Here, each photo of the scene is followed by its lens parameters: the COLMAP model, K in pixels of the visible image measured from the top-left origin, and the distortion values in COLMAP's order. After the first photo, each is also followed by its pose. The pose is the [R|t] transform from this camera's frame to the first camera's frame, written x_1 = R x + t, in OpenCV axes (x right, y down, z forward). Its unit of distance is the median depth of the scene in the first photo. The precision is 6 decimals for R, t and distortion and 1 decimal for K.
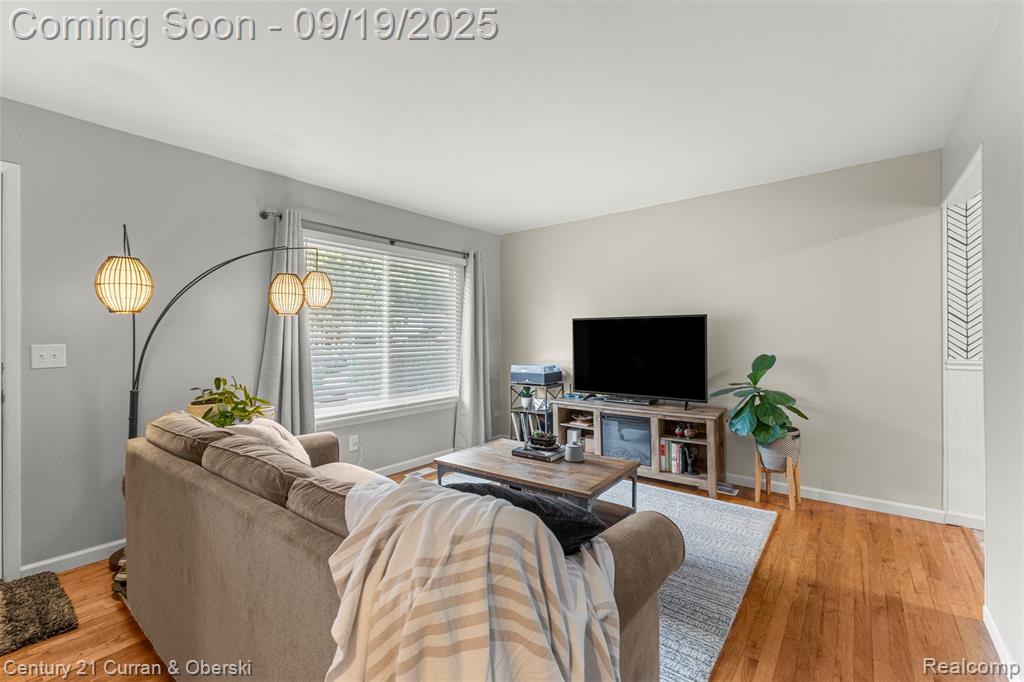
lens RADIAL K [[443.6, 0, 515.1], [0, 443.6, 336.2], [0, 0, 1]] dist [0.012440, -0.002558]
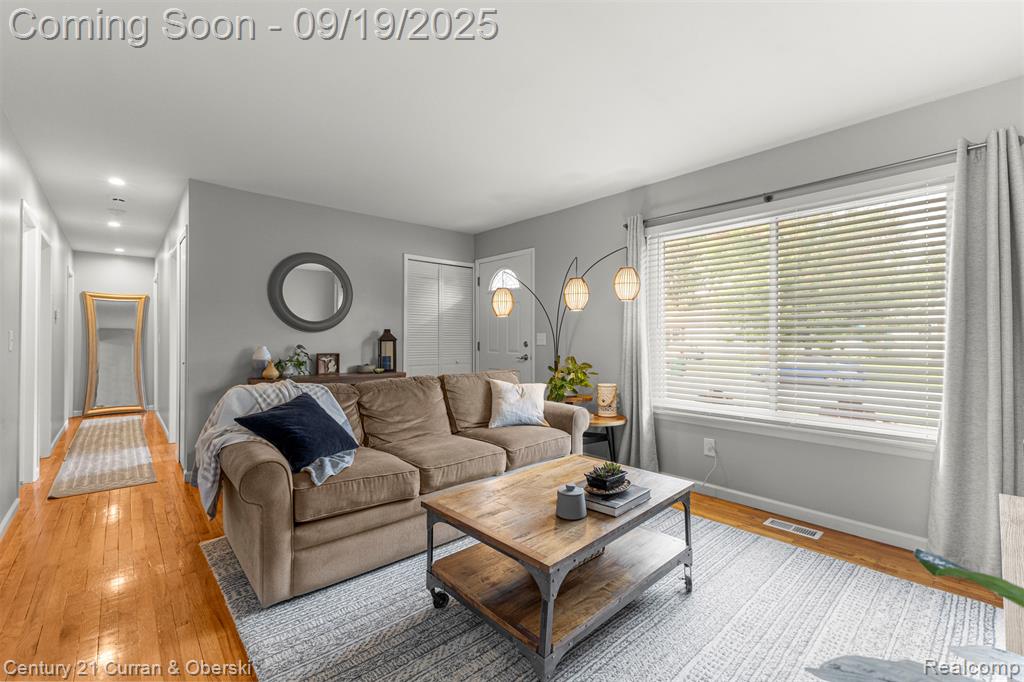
lens RADIAL K [[443.6, 0, 514.2], [0, 443.6, 335.4], [0, 0, 1]] dist [0.012440, -0.002558]
pose [[-0.171968, -0.000425, -0.985103, 0.904299], [0.000238, 1.000000, -0.000473, 0.024125], [0.985103, -0.000316, -0.171967, 1.194444]]
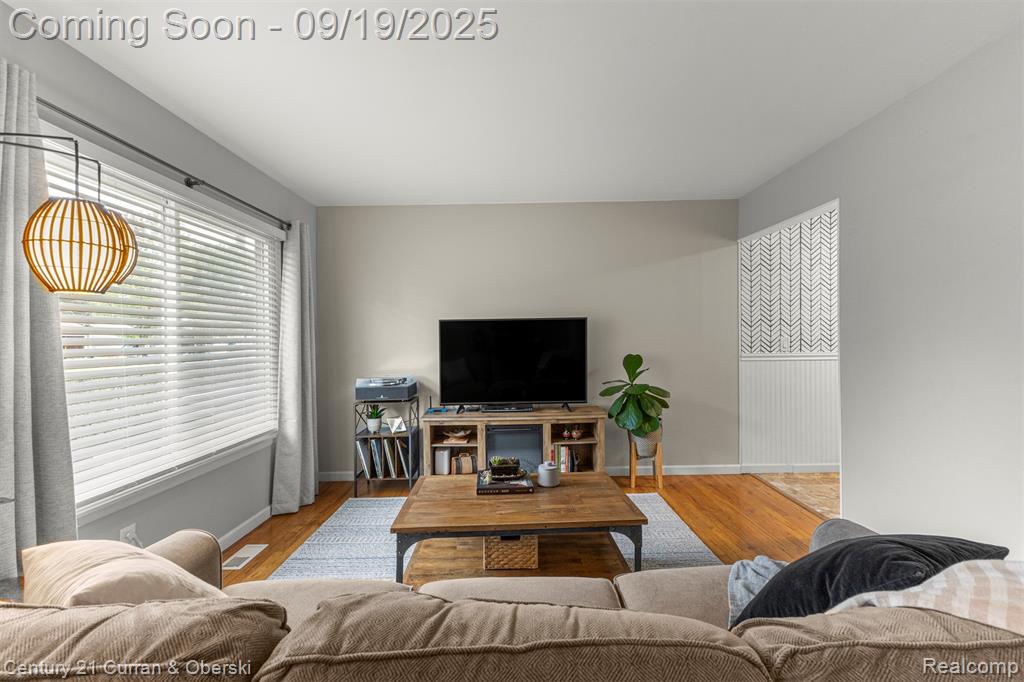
lens RADIAL K [[443.6, 0, 478.3], [0, 443.6, 341.8], [0, 0, 1]] dist [0.012440, -0.002558]
pose [[0.782509, -0.008989, 0.622574, -0.469820], [0.010721, 0.999942, 0.000963, 0.005224], [-0.622546, 0.005921, 0.782561, 0.396538]]
